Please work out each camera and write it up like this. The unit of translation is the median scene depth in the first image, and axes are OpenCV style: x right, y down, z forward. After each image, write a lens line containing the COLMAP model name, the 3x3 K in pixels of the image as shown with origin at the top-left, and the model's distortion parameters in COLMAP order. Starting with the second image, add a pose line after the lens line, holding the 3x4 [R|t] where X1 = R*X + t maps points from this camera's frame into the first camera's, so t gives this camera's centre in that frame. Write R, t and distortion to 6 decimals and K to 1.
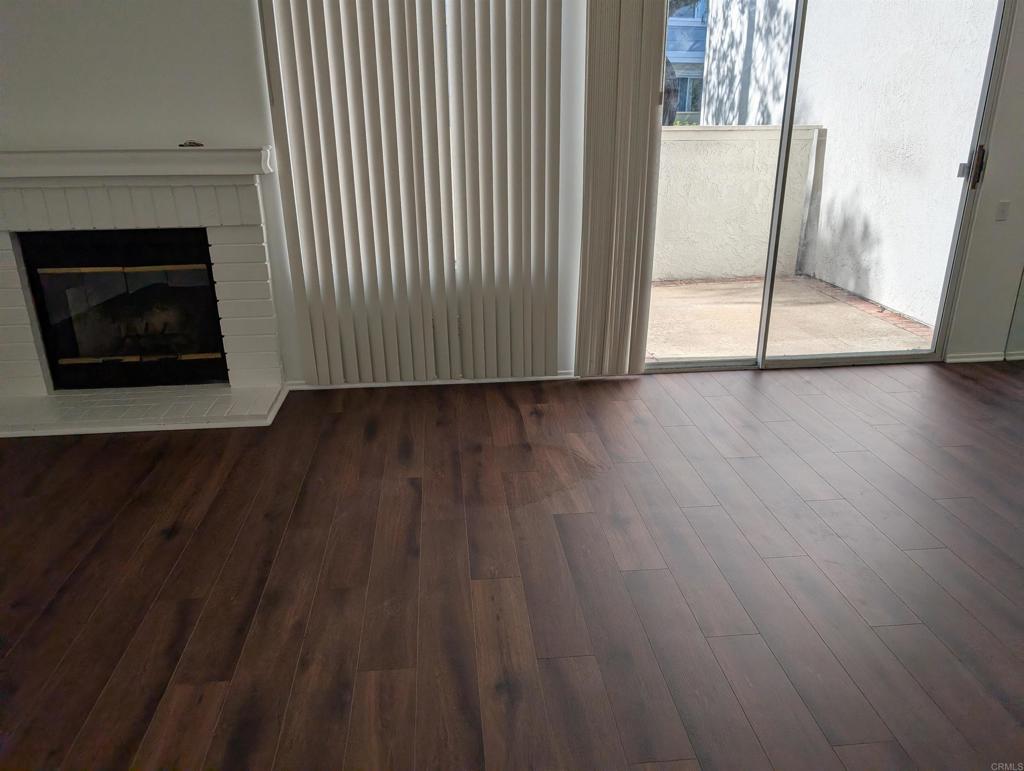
lens RADIAL K [[740.8, 0, 506.3], [0, 740.8, 388.8], [0, 0, 1]] dist [0.028081, -0.017966]
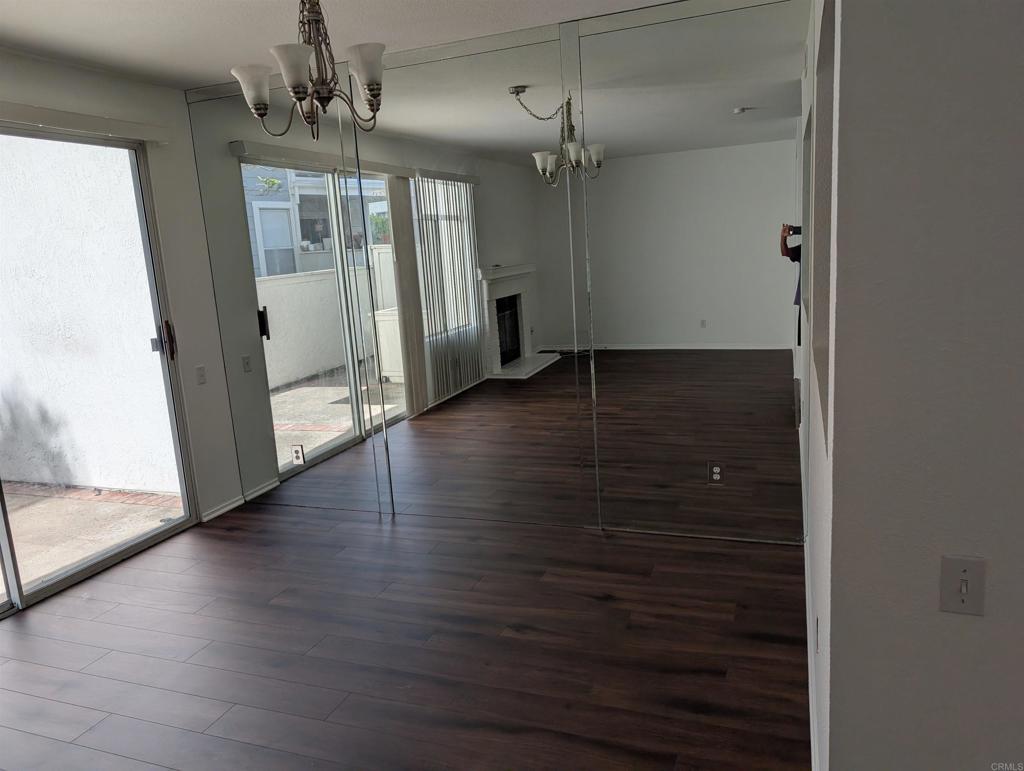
lens RADIAL K [[740.8, 0, 512.5], [0, 740.8, 384.9], [0, 0, 1]] dist [0.028081, -0.017966]
pose [[0.447806, -0.182519, 0.875303, -0.076185], [0.365691, 0.930710, 0.006985, -0.062301], [-0.815929, 0.316963, 0.483524, 0.106425]]
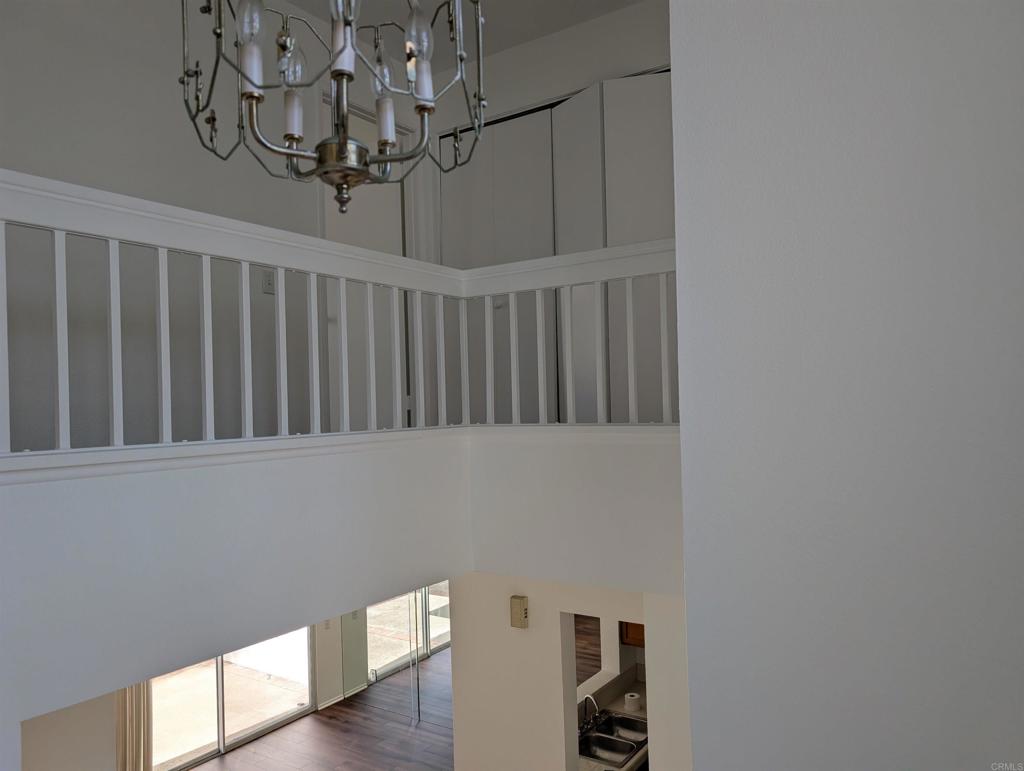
lens RADIAL K [[740.8, 0, 509.4], [0, 740.8, 392.0], [0, 0, 1]] dist [0.028081, -0.017966]
pose [[0.645618, 0.000671, 0.763660, -0.475193], [0.288461, 0.925700, -0.244685, -0.171524], [-0.707084, 0.378259, 0.597455, -0.672367]]
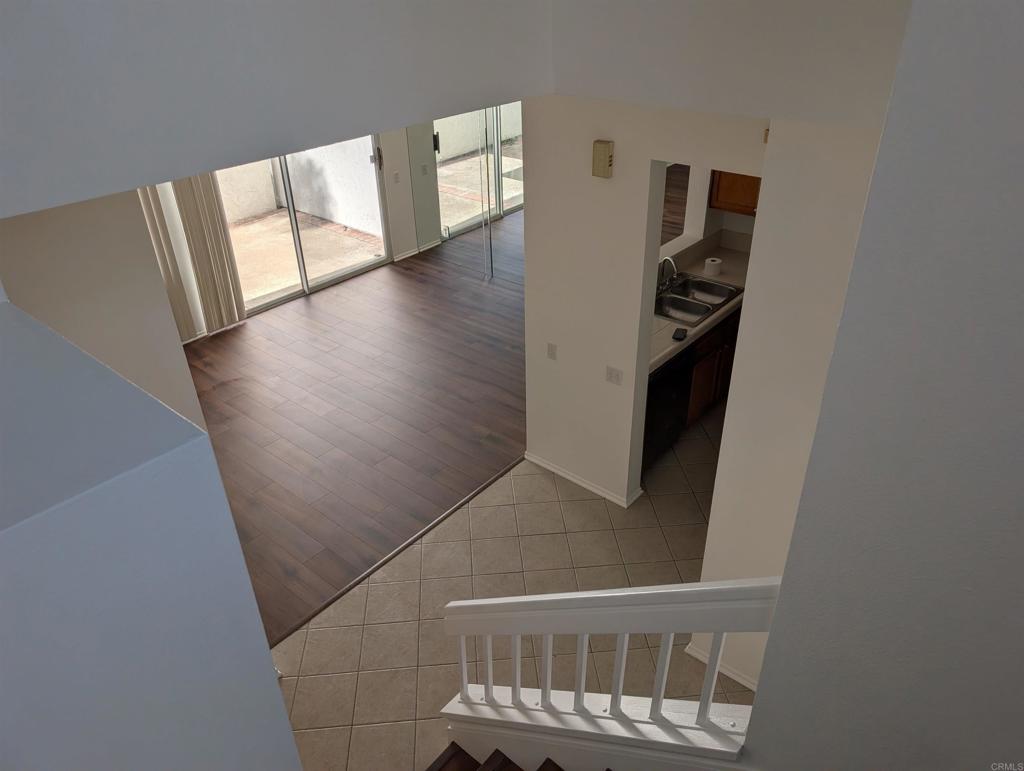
lens RADIAL K [[740.8, 0, 532.7], [0, 740.8, 391.6], [0, 0, 1]] dist [0.028081, -0.017966]
pose [[0.700923, -0.365603, 0.612407, -0.406855], [0.247357, 0.929945, 0.272061, -0.150316], [-0.668971, -0.039210, 0.742254, -0.593502]]
